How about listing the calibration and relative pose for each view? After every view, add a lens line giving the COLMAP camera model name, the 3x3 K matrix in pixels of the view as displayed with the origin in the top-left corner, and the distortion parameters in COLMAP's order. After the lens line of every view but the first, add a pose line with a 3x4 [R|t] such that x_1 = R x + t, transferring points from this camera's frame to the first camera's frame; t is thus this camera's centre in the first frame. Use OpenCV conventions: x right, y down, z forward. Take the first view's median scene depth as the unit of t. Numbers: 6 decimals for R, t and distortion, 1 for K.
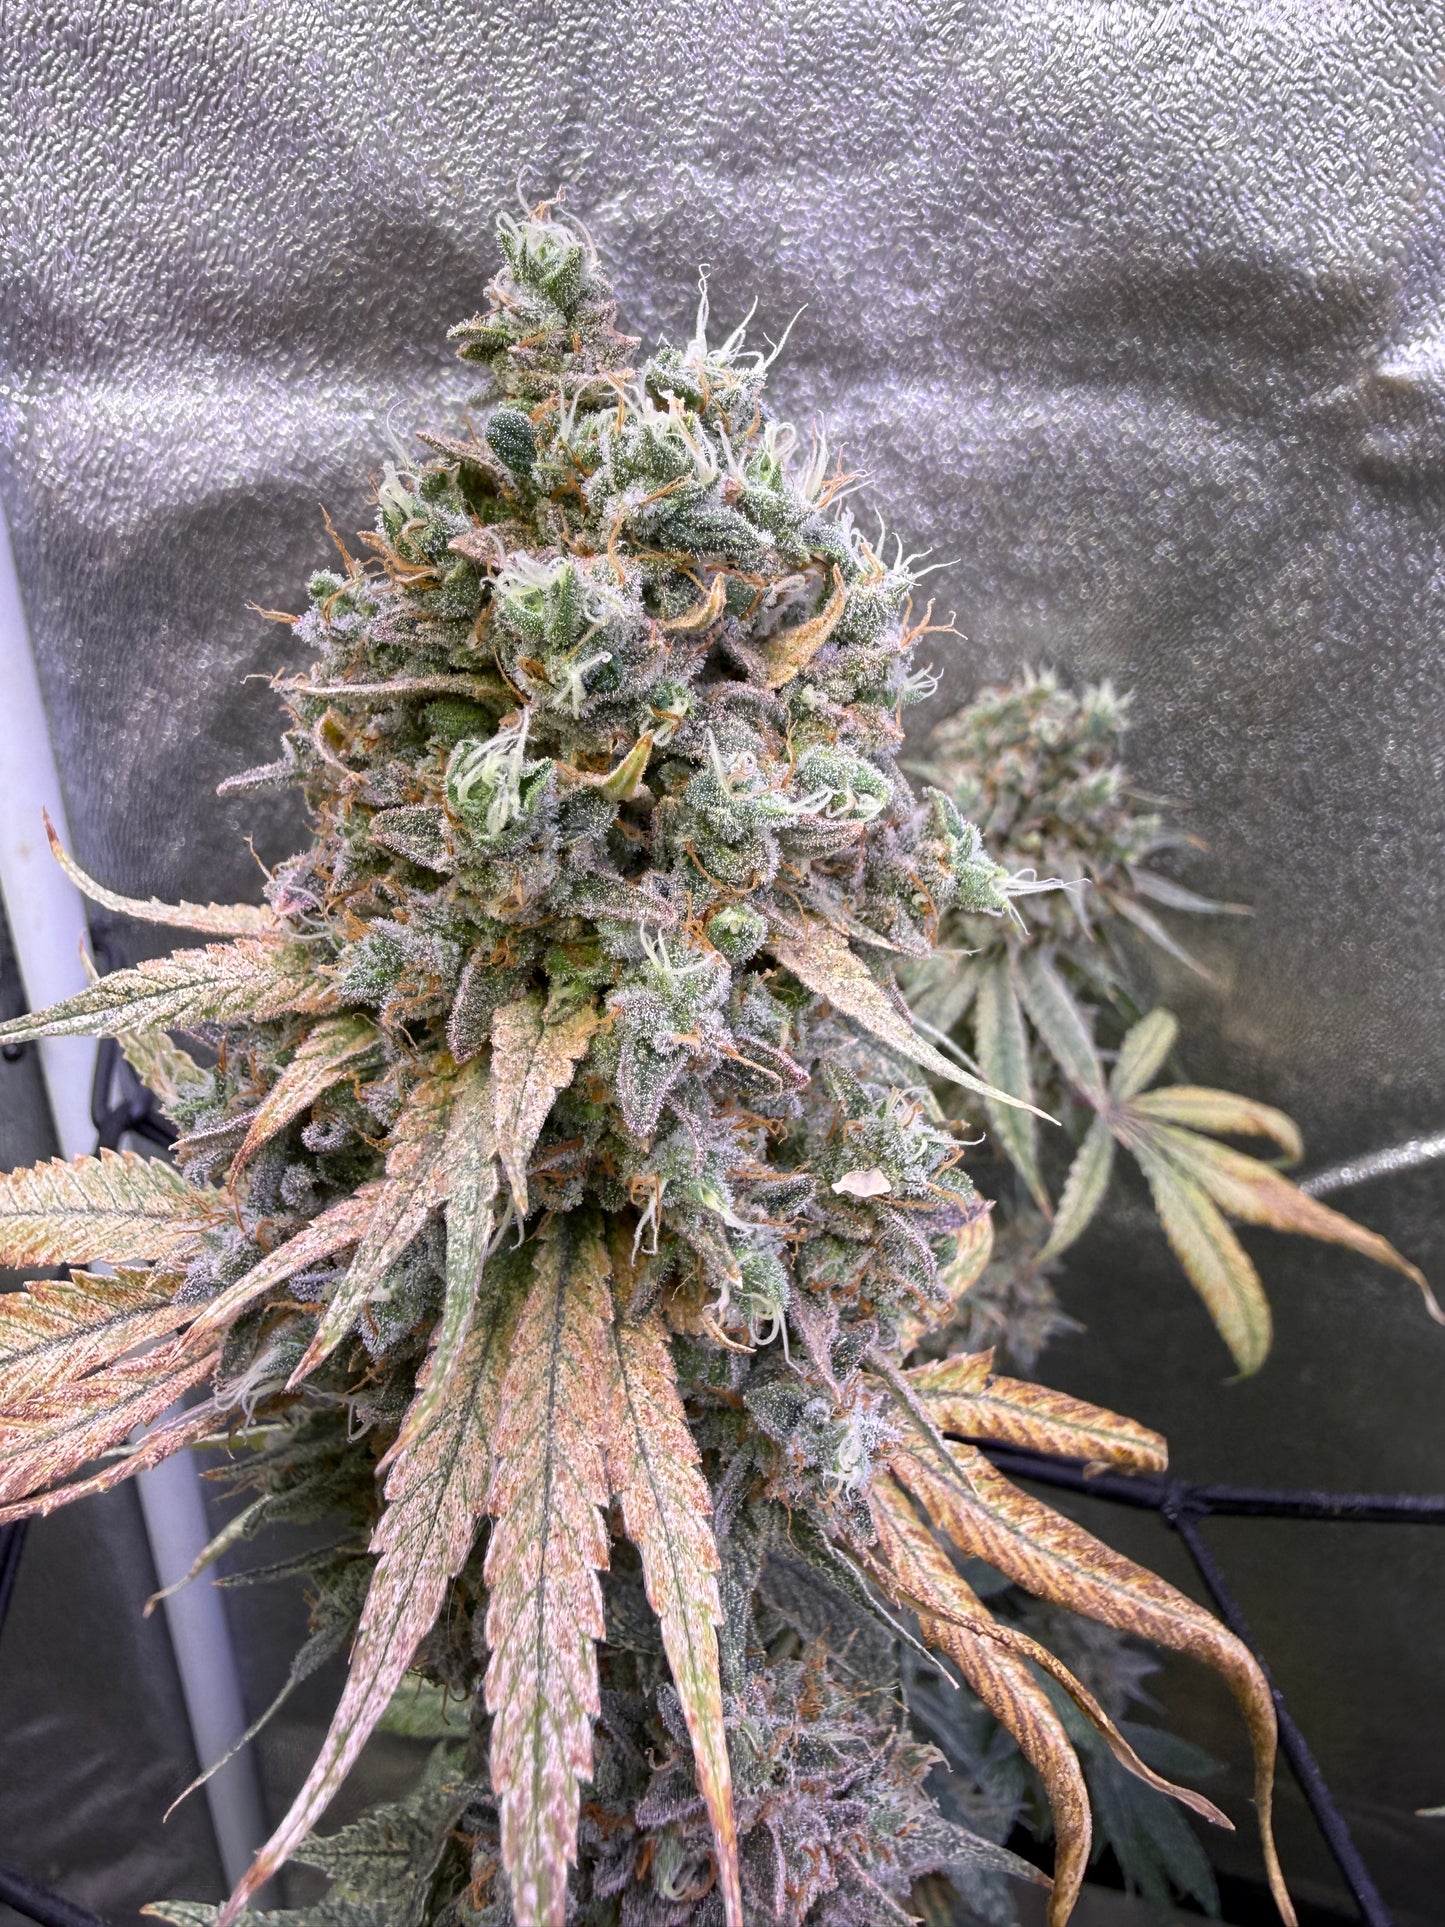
lens RADIAL K [[1385.8, 0, 726.8], [0, 1385.8, 793.8], [0, 0, 1]] dist [0.031952, 0.004467]
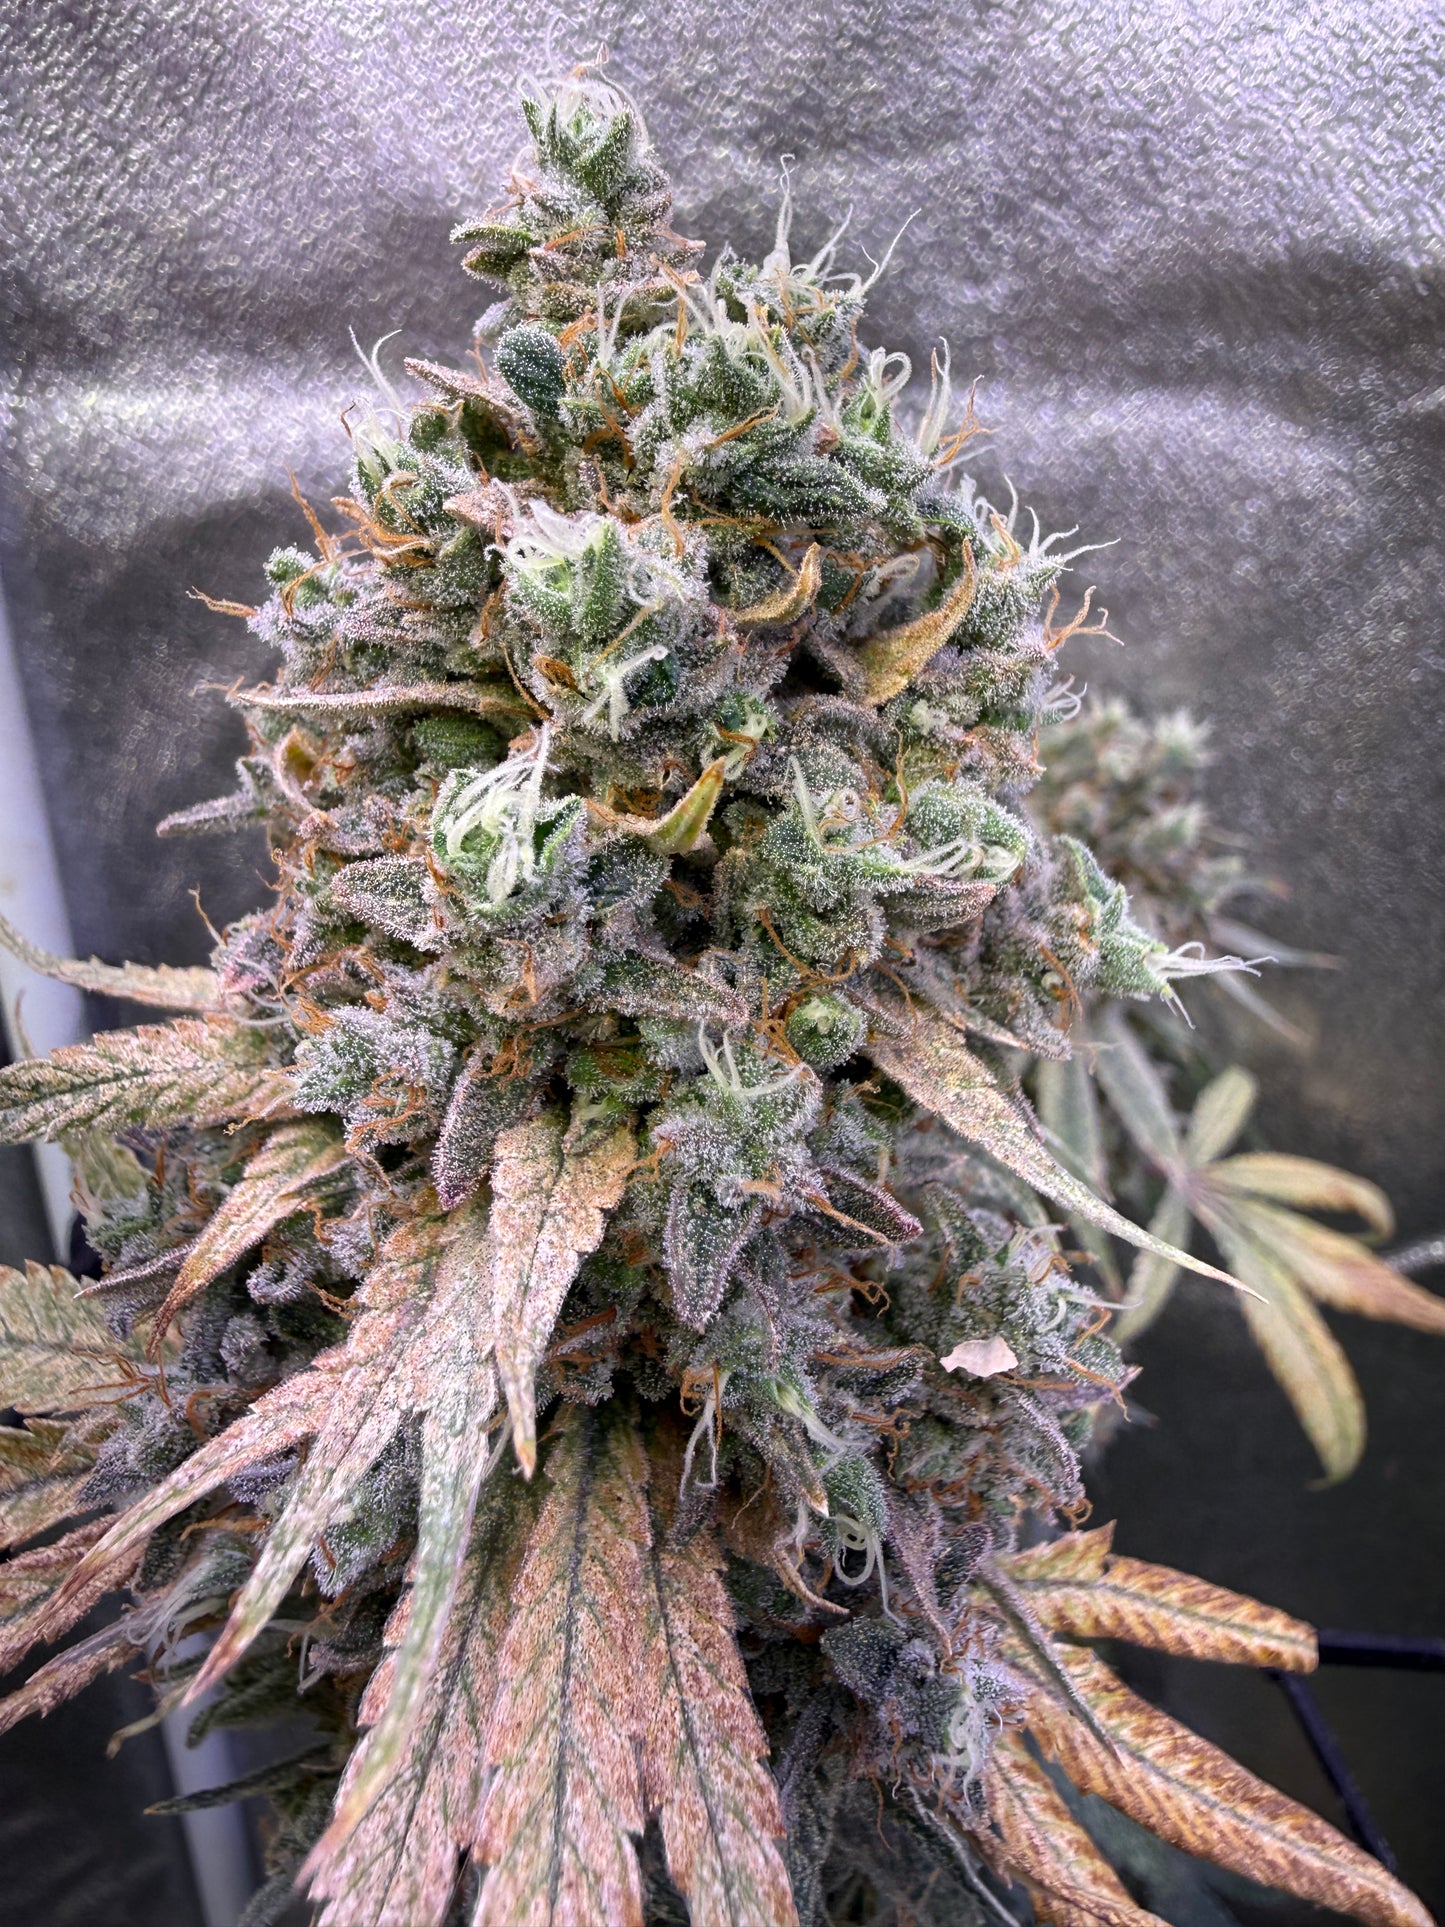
lens RADIAL K [[1385.7, 0, 746.2], [0, 1385.7, 795.3], [0, 0, 1]] dist [0.043239, -0.002952]
pose [[0.999918, 0.010557, -0.007253, -0.028835], [-0.010716, 0.999695, -0.022235, -0.008901], [0.007016, 0.022311, 0.999726, 0.232880]]
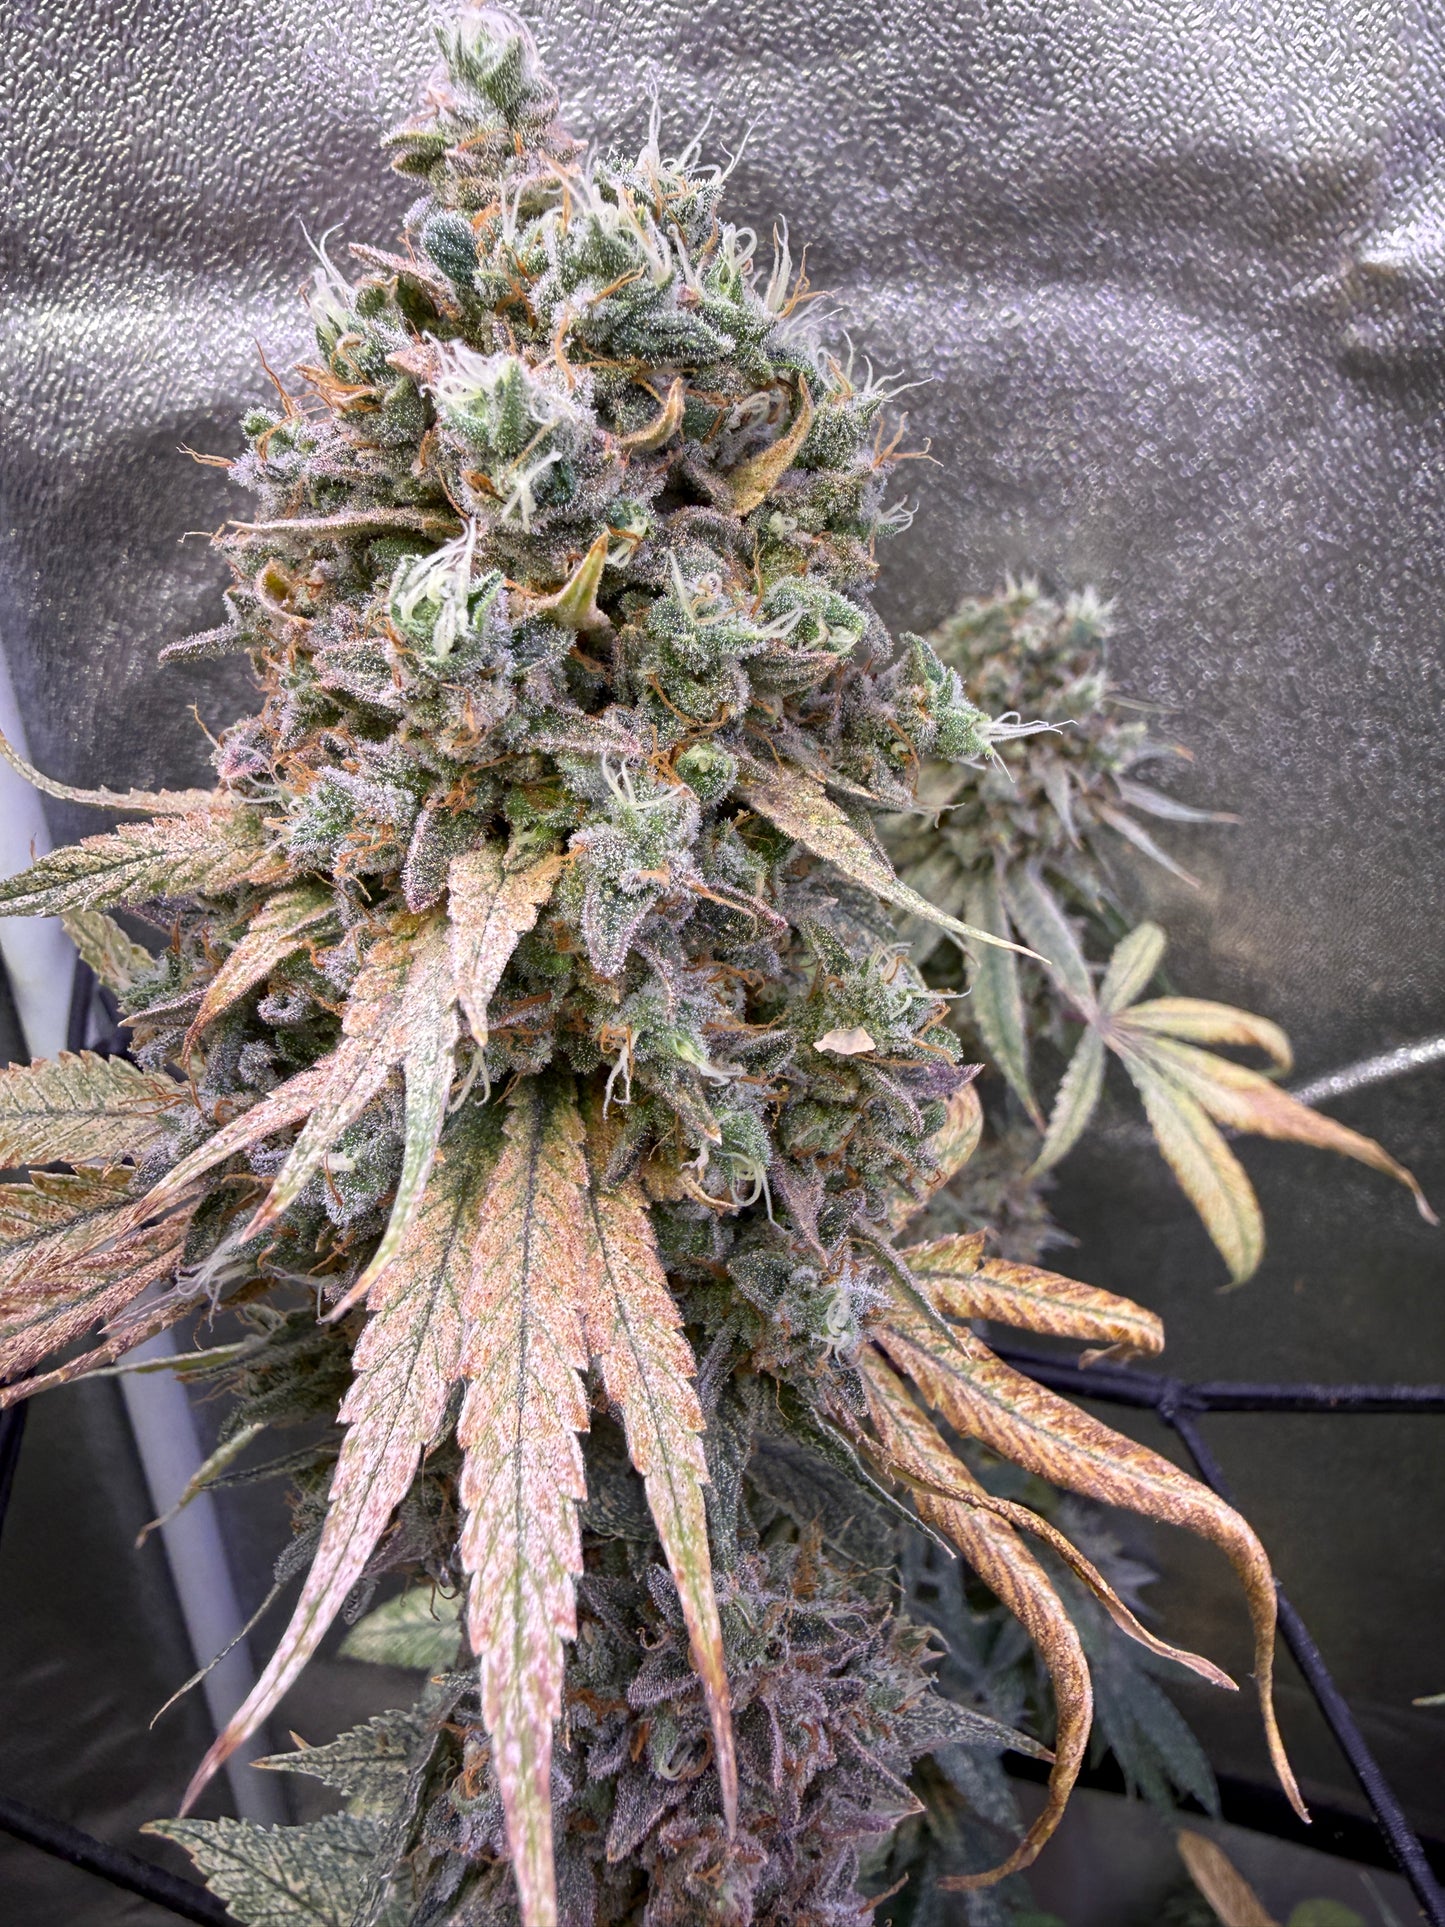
lens RADIAL K [[1389.3, 0, 729.3], [0, 1389.3, 785.8], [0, 0, 1]] dist [0.030731, 0.004082]
pose [[0.999624, -0.024624, 0.012081, 0.010323], [0.024285, 0.999327, 0.027476, 0.076922], [-0.012750, -0.027173, 0.999549, 0.045186]]
